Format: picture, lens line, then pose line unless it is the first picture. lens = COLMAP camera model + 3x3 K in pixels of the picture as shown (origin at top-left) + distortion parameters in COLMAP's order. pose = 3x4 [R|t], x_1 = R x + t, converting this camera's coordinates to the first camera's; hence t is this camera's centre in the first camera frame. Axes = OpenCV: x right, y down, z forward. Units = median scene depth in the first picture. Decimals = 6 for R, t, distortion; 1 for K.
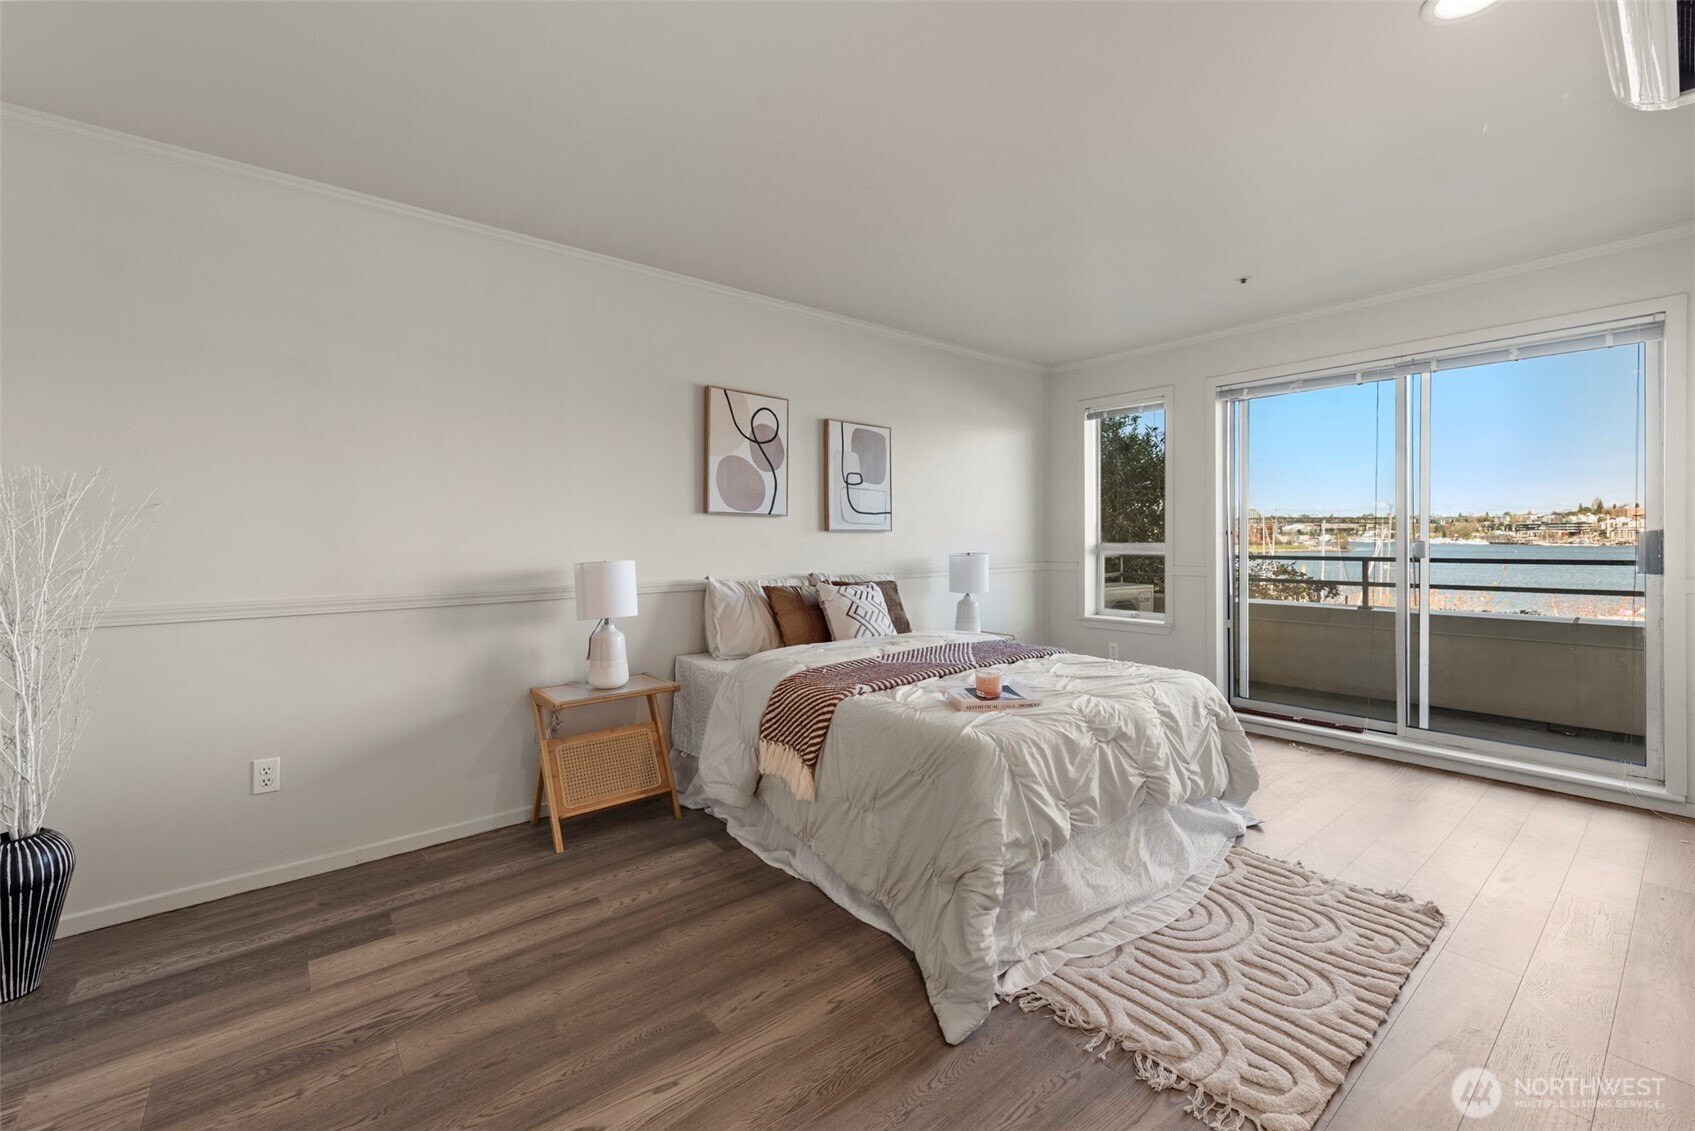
lens RADIAL K [[692.9, 0, 846.9], [0, 692.9, 539.3], [0, 0, 1]] dist [0.001694, -0.000454]
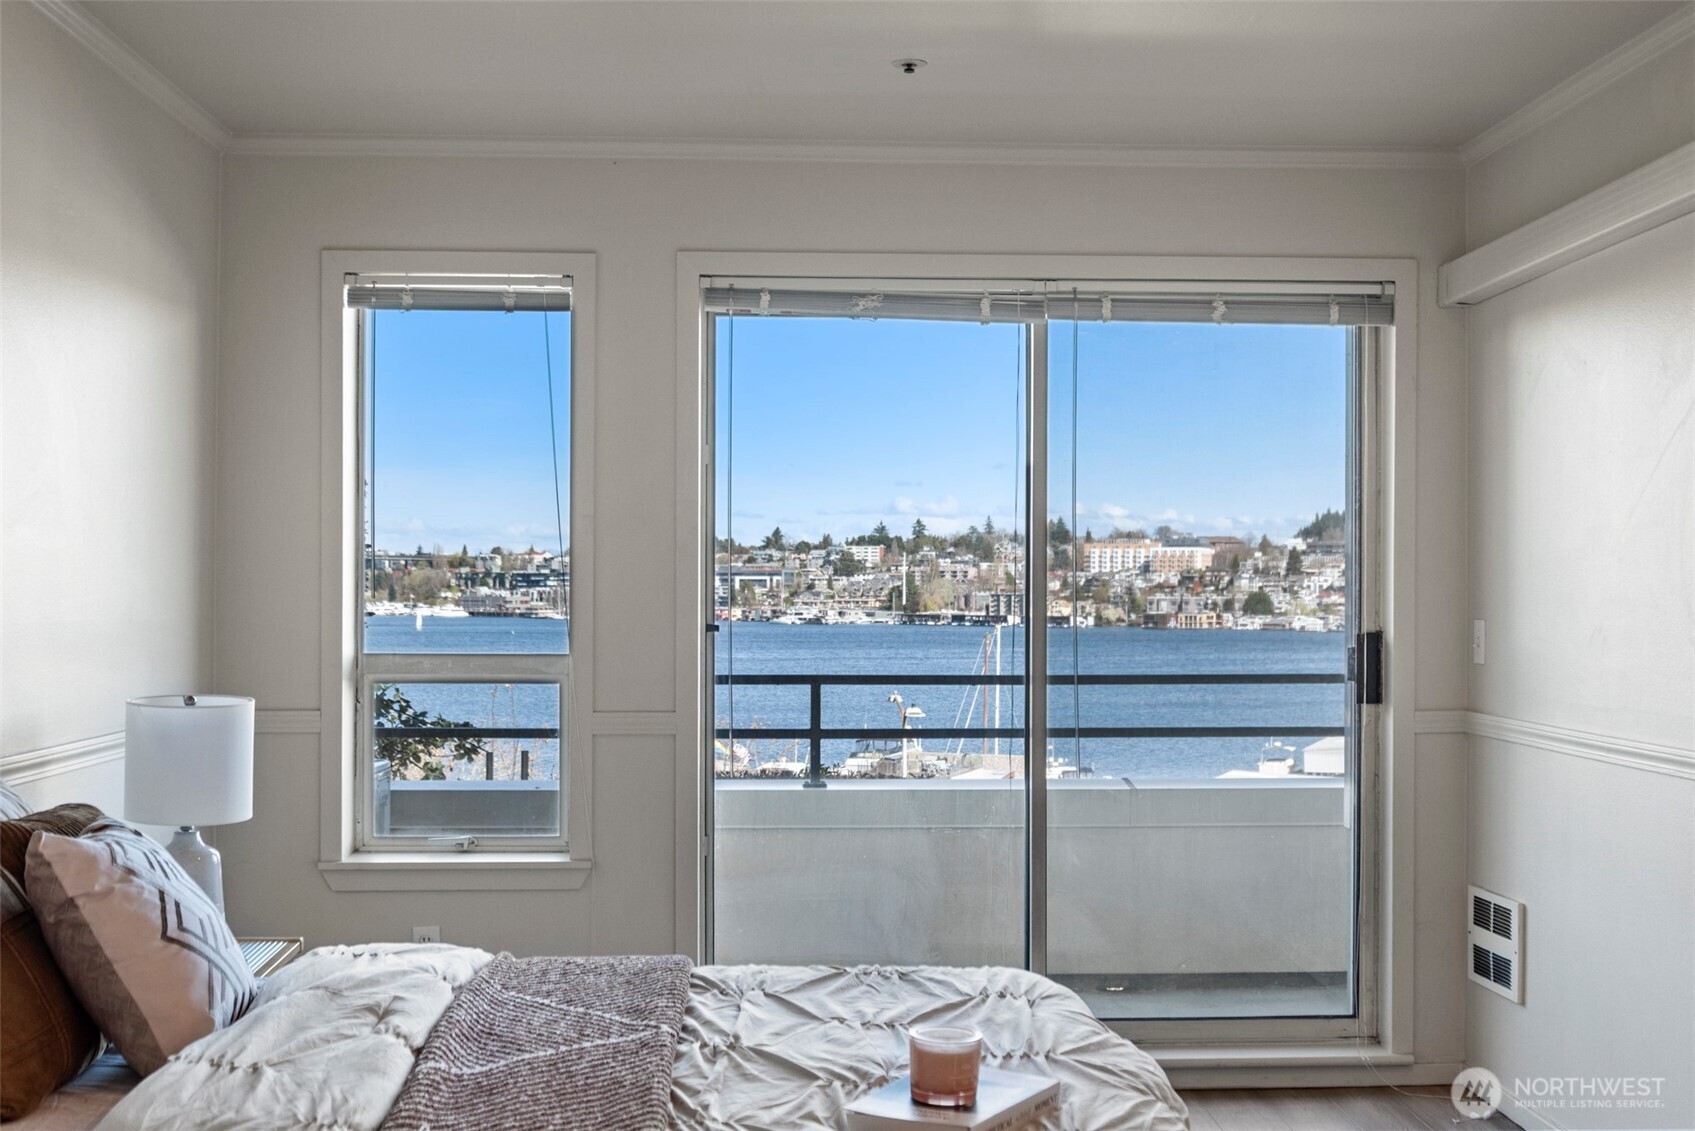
lens RADIAL K [[2033.5, 0, 853.4], [0, 2033.5, 600.4], [0, 0, 1]] dist [-0.046017, -0.039814]
pose [[0.594138, 0.005898, 0.804341, -0.466107], [-0.005070, 0.999981, -0.003587, -0.027194], [-0.804347, -0.001946, 0.594157, 0.249084]]
